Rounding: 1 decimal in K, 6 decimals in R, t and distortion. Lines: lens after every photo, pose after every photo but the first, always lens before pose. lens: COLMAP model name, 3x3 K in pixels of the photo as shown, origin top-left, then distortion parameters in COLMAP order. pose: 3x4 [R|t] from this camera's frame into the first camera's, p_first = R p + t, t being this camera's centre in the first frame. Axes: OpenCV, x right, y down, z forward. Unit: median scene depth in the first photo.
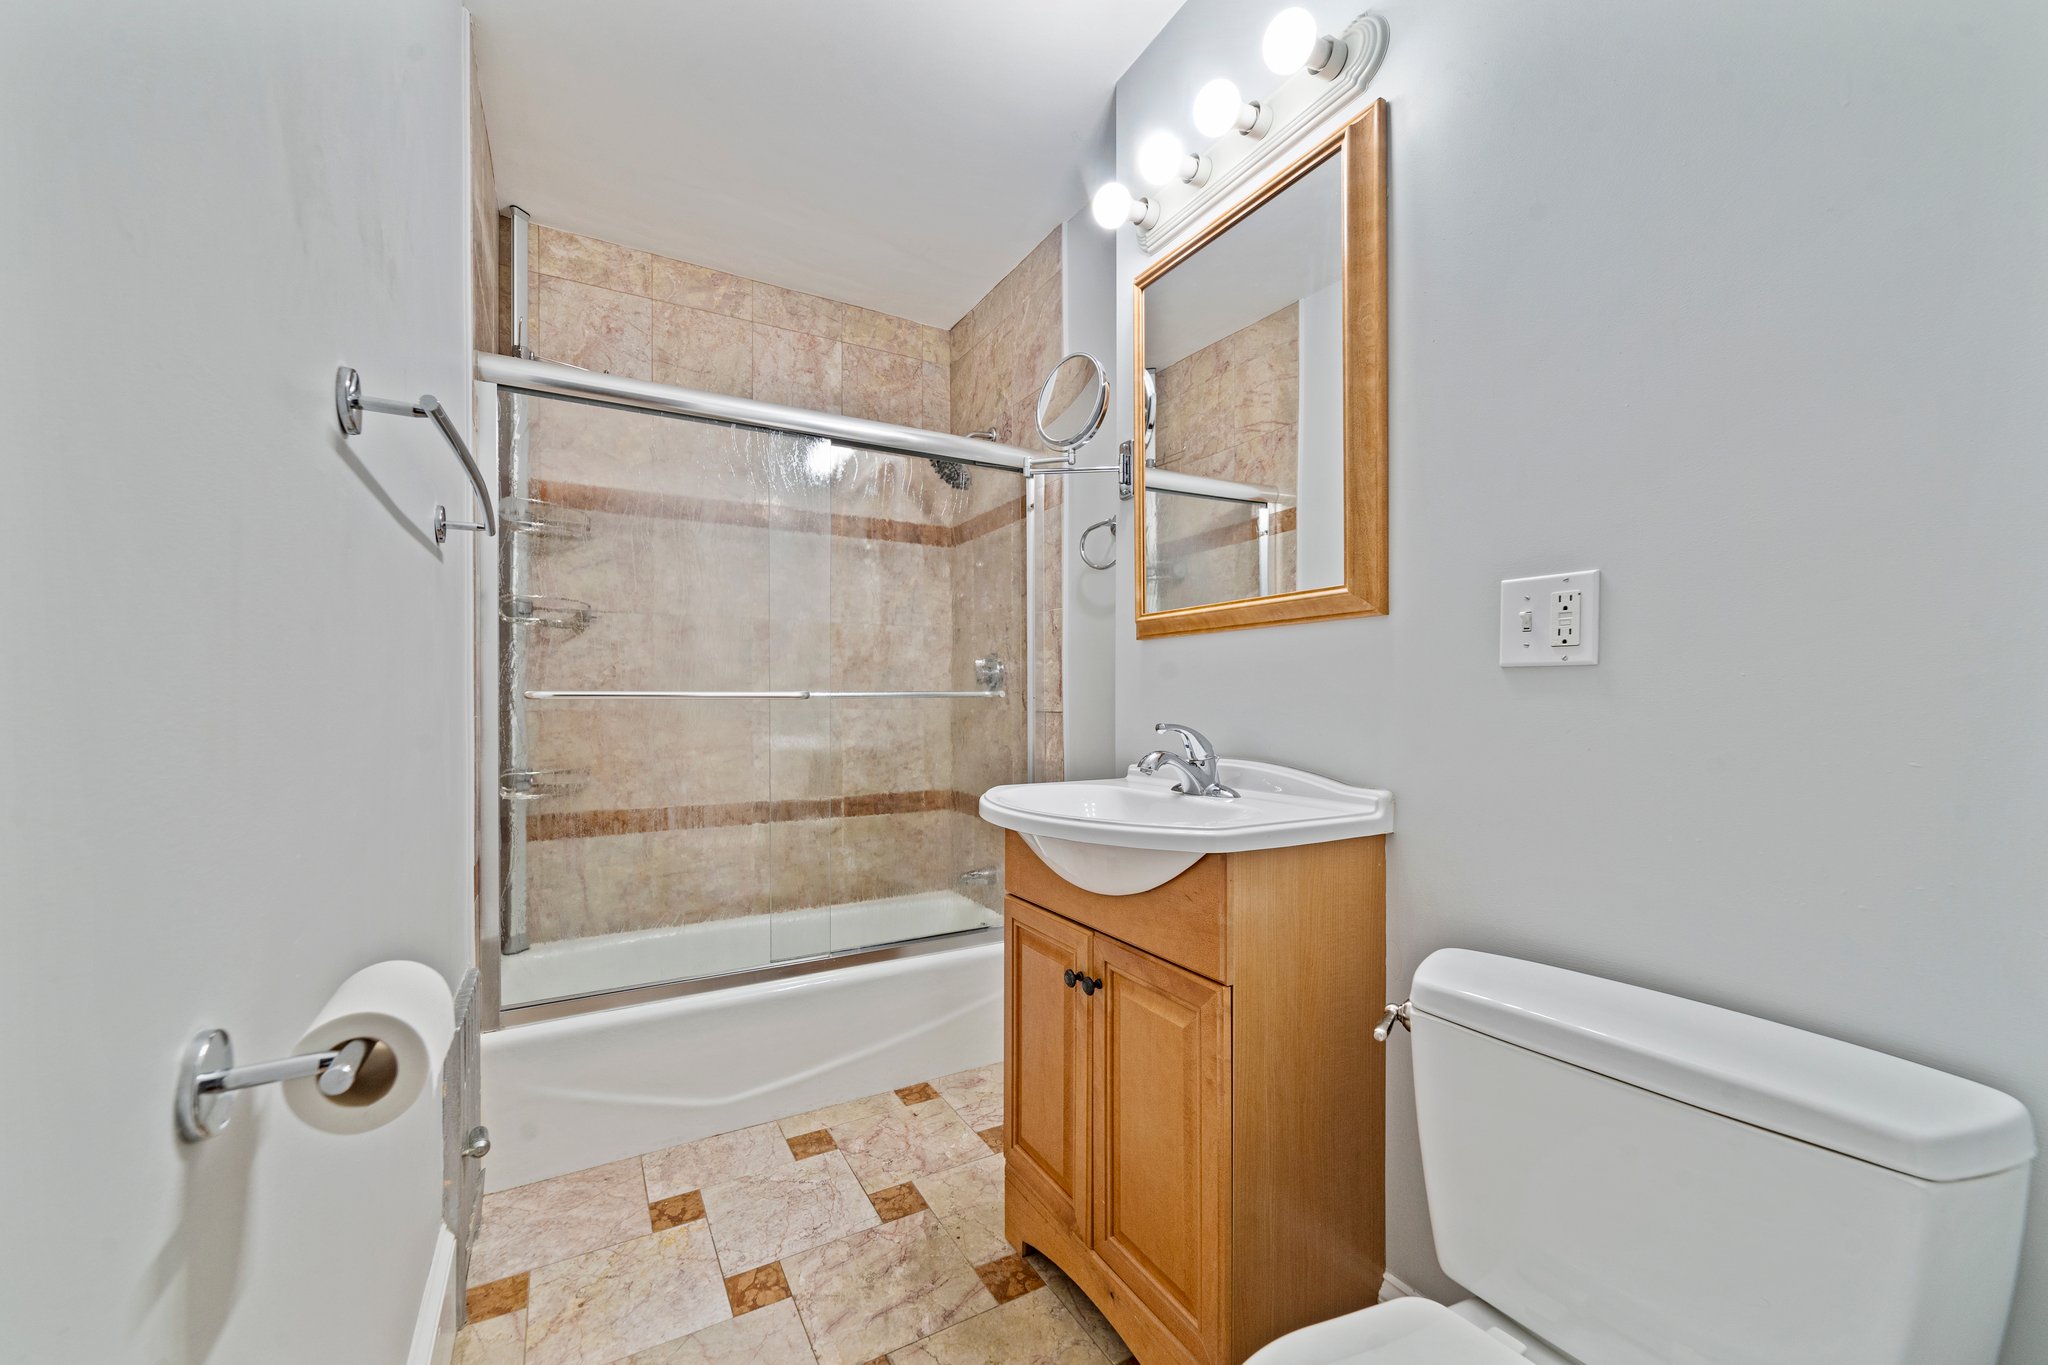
lens RADIAL K [[806.3, 0, 1022.9], [0, 806.3, 697.5], [0, 0, 1]] dist [-0.002564, 0.000149]
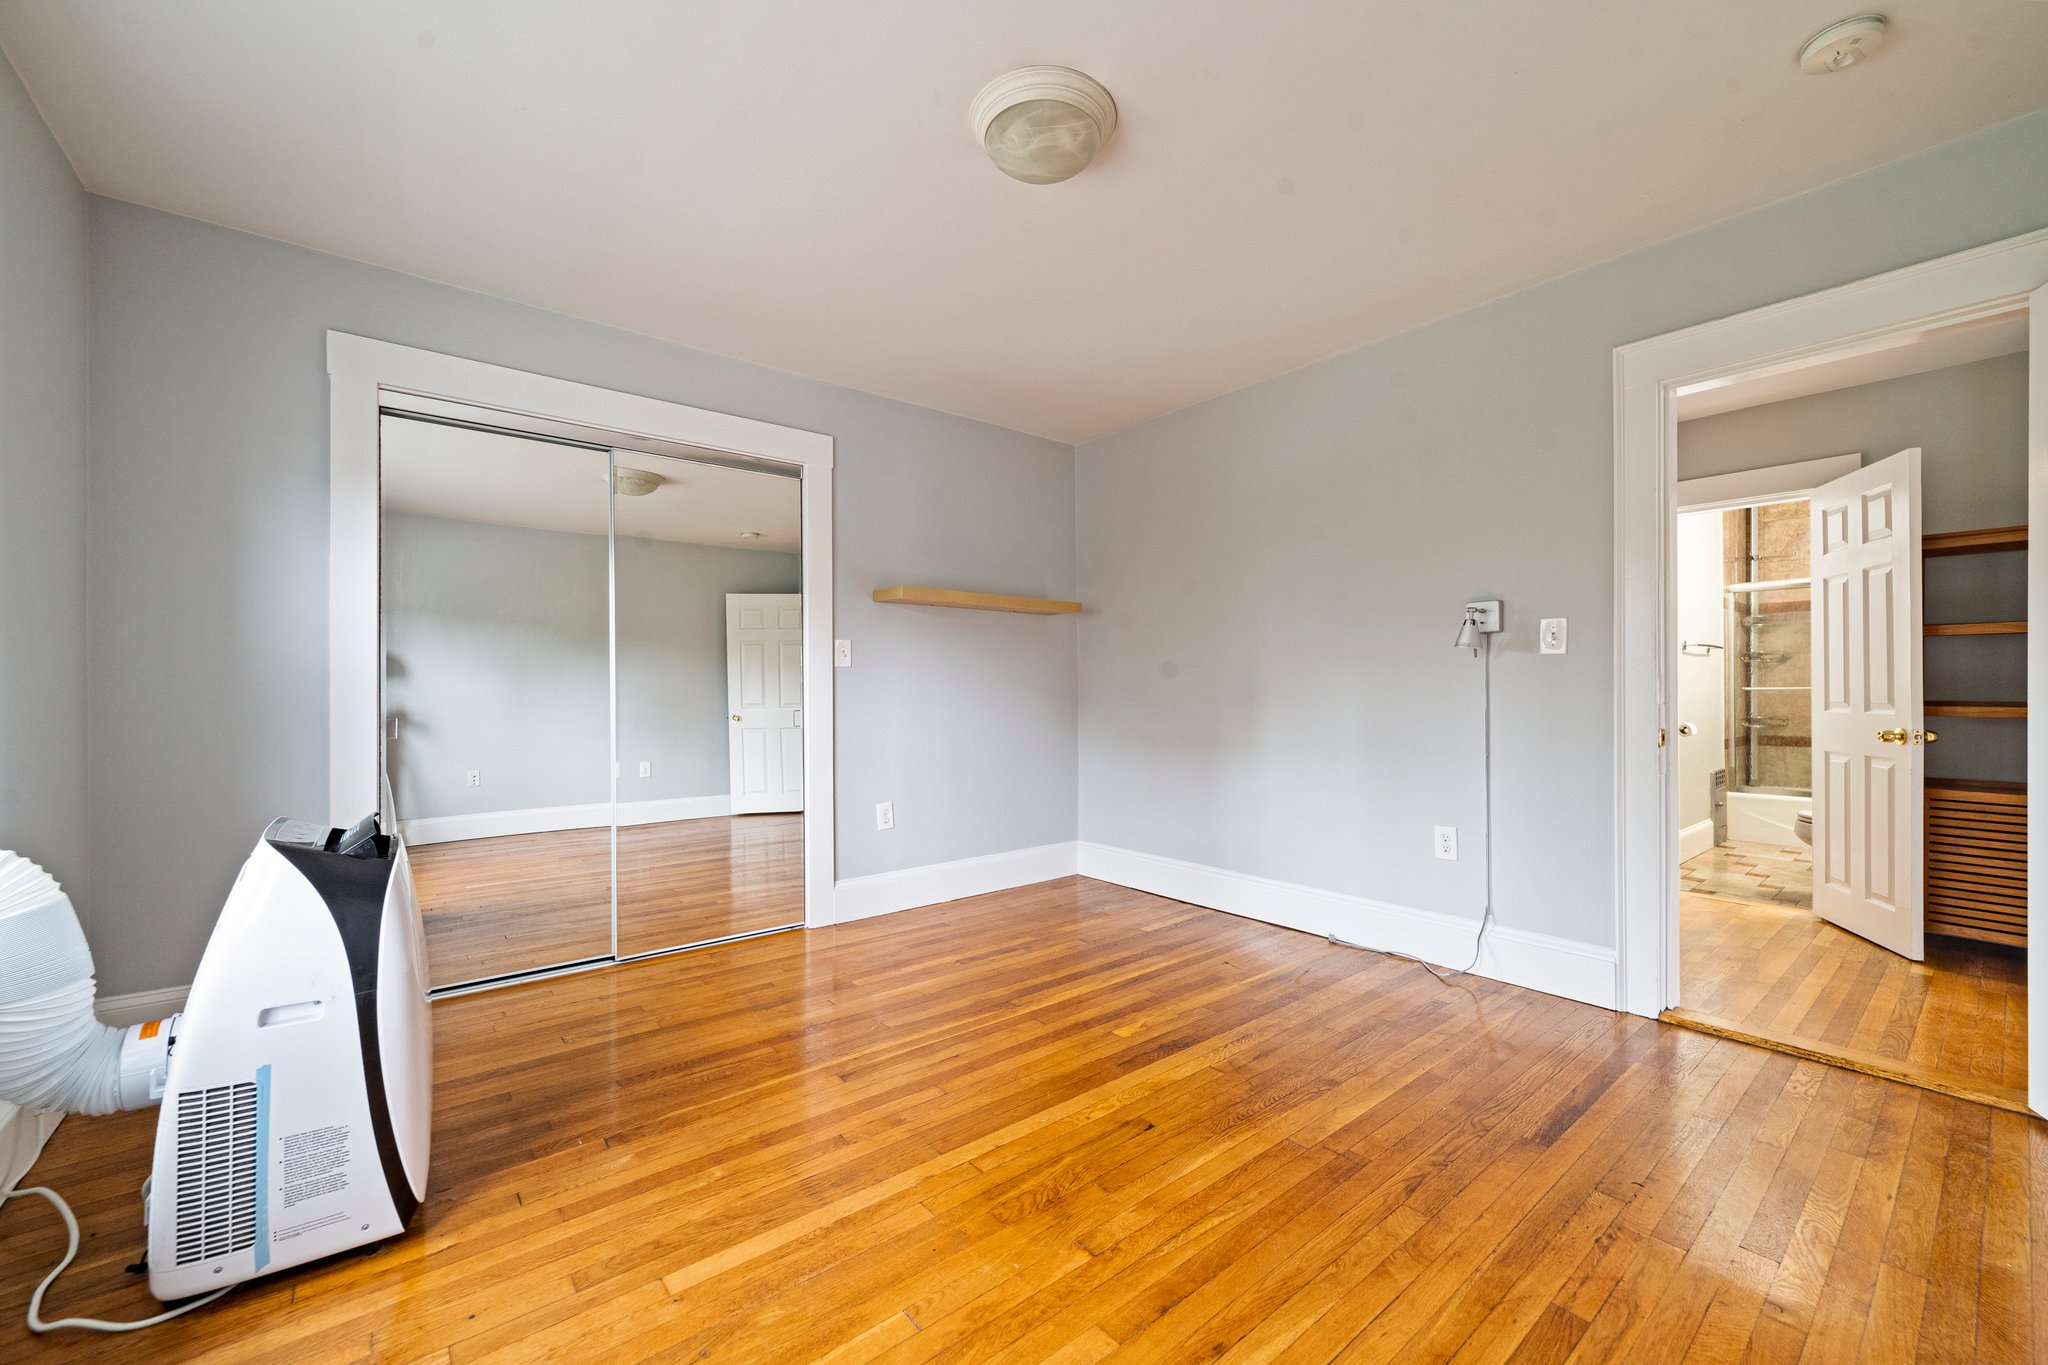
lens RADIAL K [[806.3, 0, 1031.5], [0, 806.3, 685.5], [0, 0, 1]] dist [-0.002564, 0.000149]
pose [[0.167832, 0.001064, -0.985815, 1.558275], [0.005846, 0.999981, 0.002074, -0.032094], [0.985798, -0.006111, 0.167822, -1.756675]]
